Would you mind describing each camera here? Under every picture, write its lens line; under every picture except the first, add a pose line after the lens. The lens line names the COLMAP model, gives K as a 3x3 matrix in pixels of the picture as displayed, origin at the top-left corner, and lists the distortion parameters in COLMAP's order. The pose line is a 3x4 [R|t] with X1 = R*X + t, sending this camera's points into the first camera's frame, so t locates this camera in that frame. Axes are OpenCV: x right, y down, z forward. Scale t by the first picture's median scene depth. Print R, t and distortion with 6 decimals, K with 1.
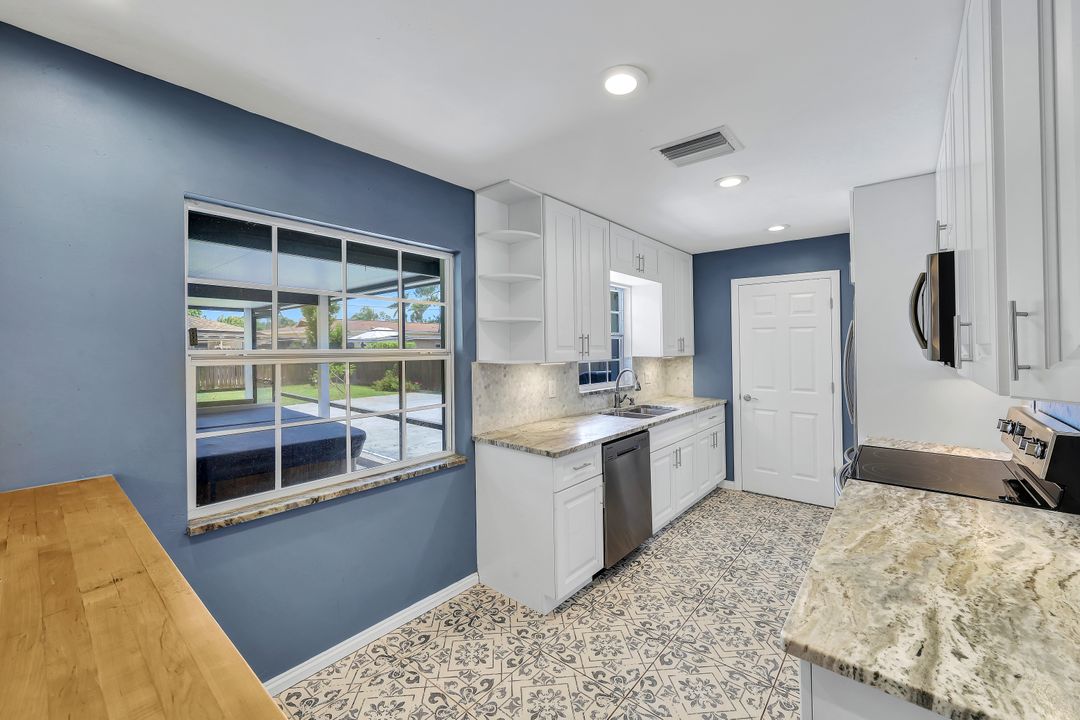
lens RADIAL K [[440.8, 0, 534.0], [0, 440.8, 337.9], [0, 0, 1]] dist [-0.011290, 0.002697]
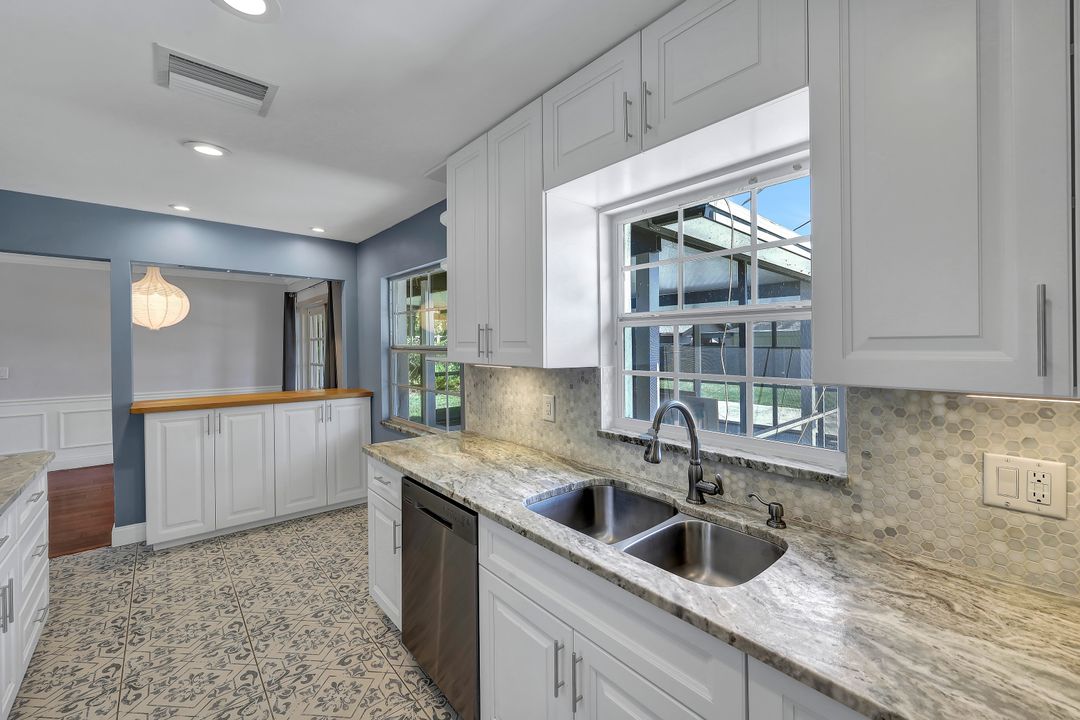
lens RADIAL K [[440.8, 0, 547.9], [0, 440.8, 350.2], [0, 0, 1]] dist [-0.011290, 0.002697]
pose [[-0.145556, 0.018355, -0.989180, 0.776143], [0.023300, 0.999614, 0.015120, 0.023025], [0.989076, -0.020847, -0.145928, 1.232904]]
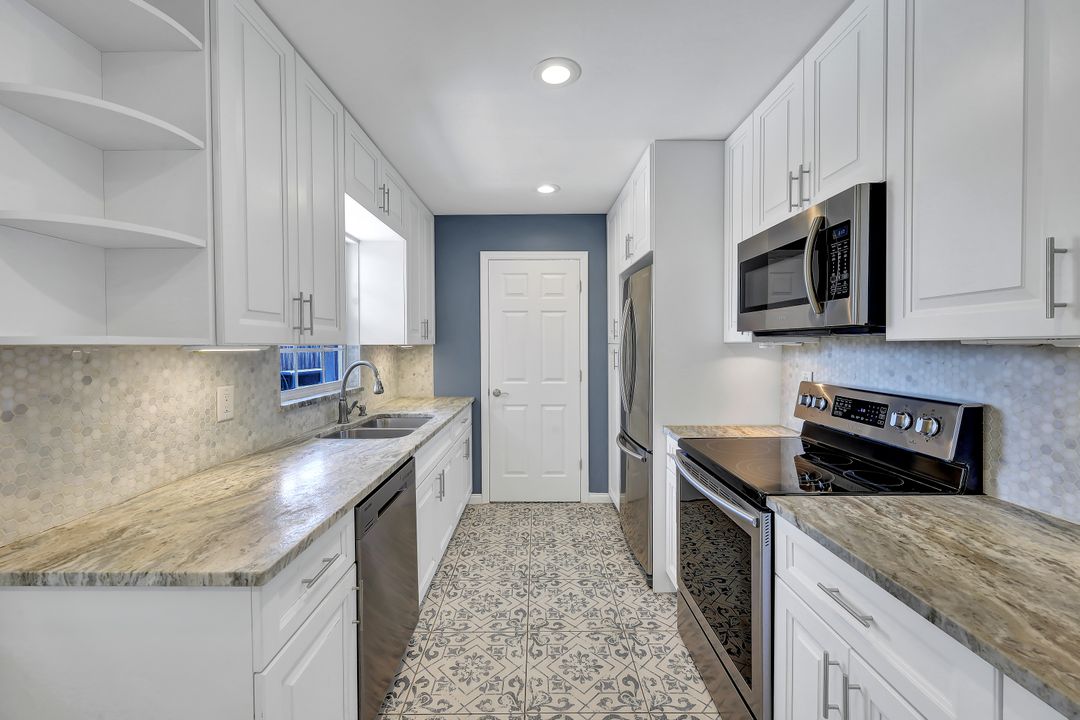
lens RADIAL K [[440.8, 0, 534.8], [0, 440.8, 347.2], [0, 0, 1]] dist [-0.011290, 0.002697]
pose [[0.766113, -0.005787, 0.642680, -0.009749], [-0.007819, 0.999802, 0.018323, 0.045289], [-0.642658, -0.019063, 0.765916, 0.439048]]
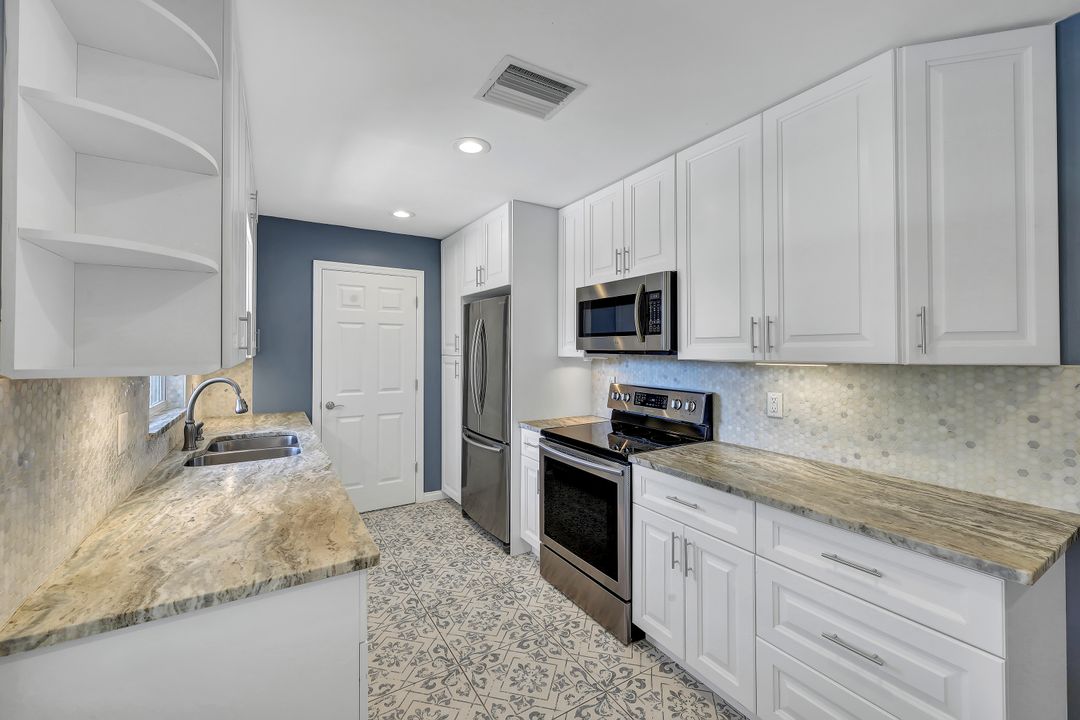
lens RADIAL K [[440.8, 0, 539.4], [0, 440.8, 338.0], [0, 0, 1]] dist [-0.011290, 0.002697]
pose [[0.305866, 0.026075, 0.951717, -0.273816], [-0.017581, 0.999609, -0.021737, 0.027933], [-0.951912, -0.010083, 0.306205, 0.538648]]
